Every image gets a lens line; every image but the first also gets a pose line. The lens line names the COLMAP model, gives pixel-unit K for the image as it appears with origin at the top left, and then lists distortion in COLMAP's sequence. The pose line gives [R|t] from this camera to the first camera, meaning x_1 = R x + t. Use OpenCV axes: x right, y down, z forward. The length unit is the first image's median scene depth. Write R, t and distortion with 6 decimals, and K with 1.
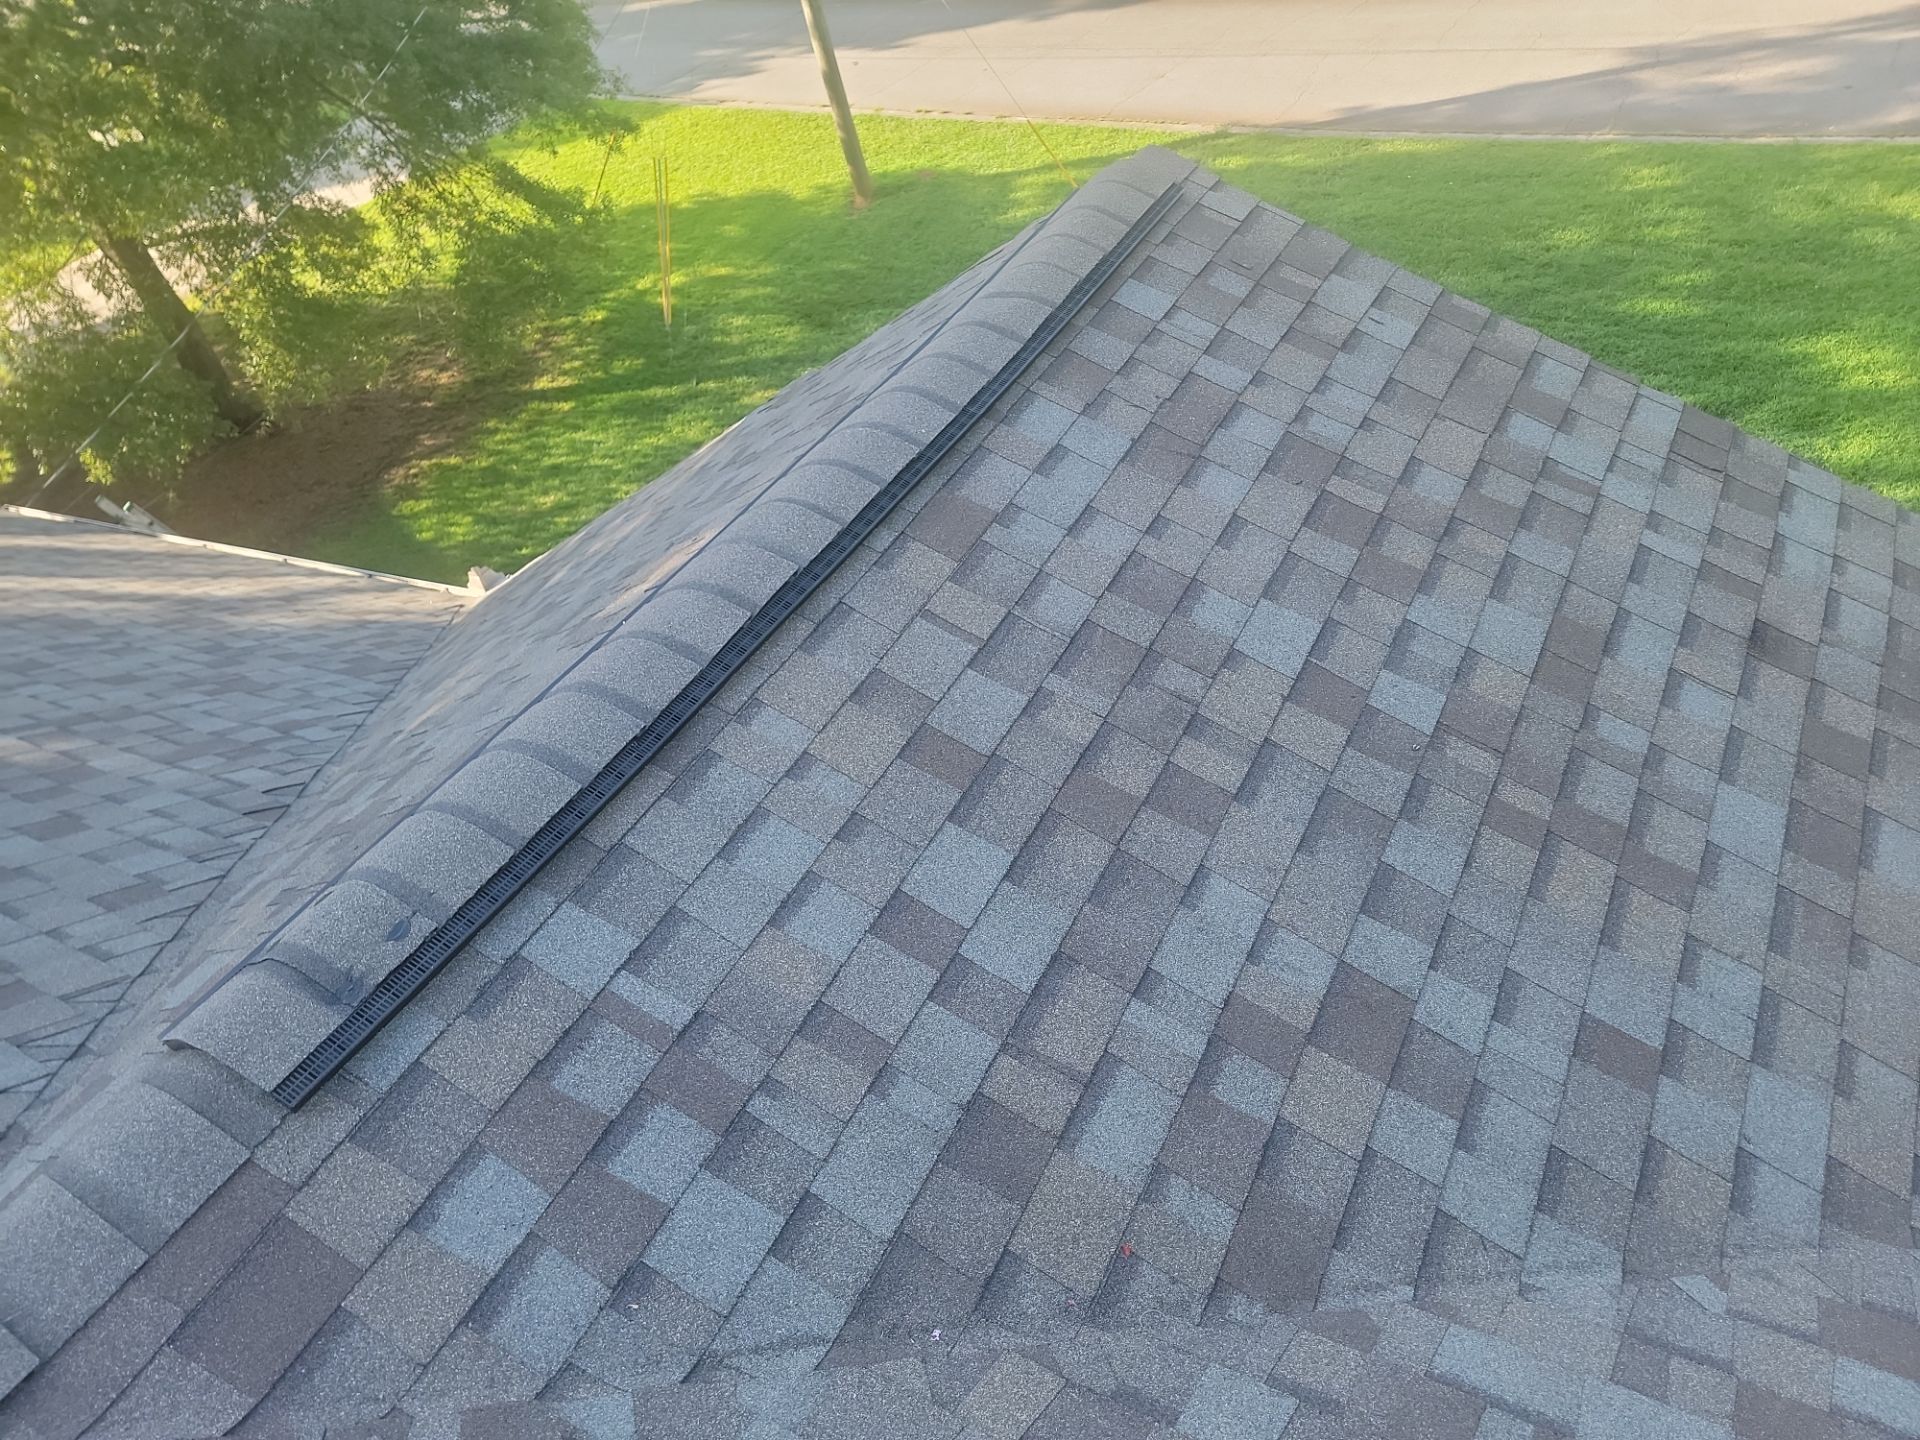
lens RADIAL K [[1299.2, 0, 960.0], [0, 1299.2, 720.0], [0, 0, 1]] dist [0.055863, -0.055388]
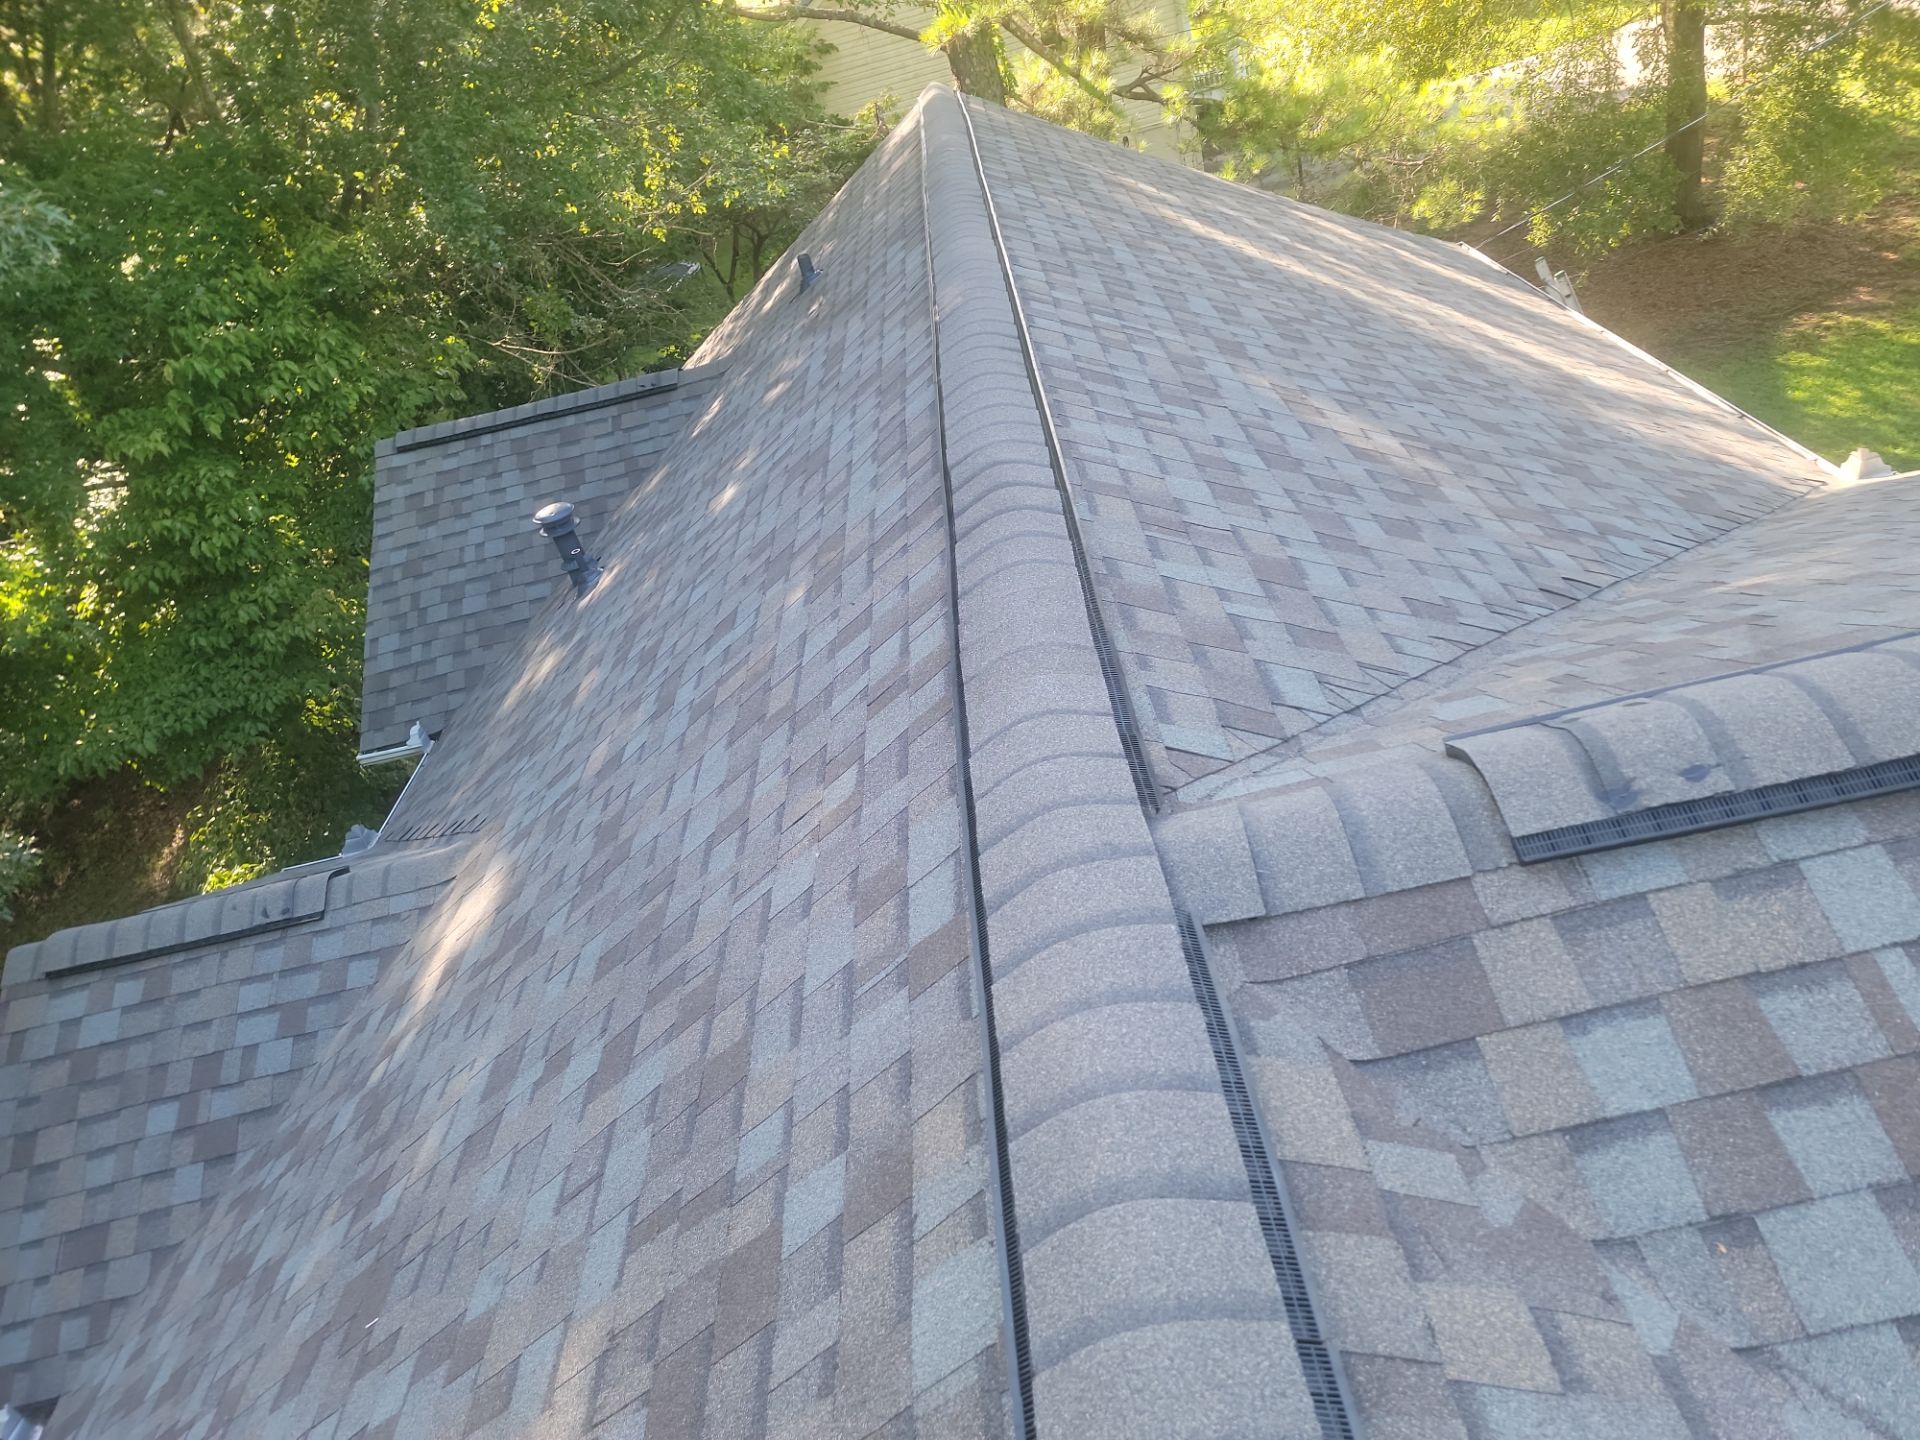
lens RADIAL K [[1299.2, 0, 960.0], [0, 1299.2, 720.0], [0, 0, 1]] dist [0.055863, -0.055388]
pose [[0.557479, 0.508136, -0.656517, -0.092262], [-0.415980, 0.855340, 0.308795, 0.043928], [0.718455, 0.100951, 0.688209, -0.056107]]
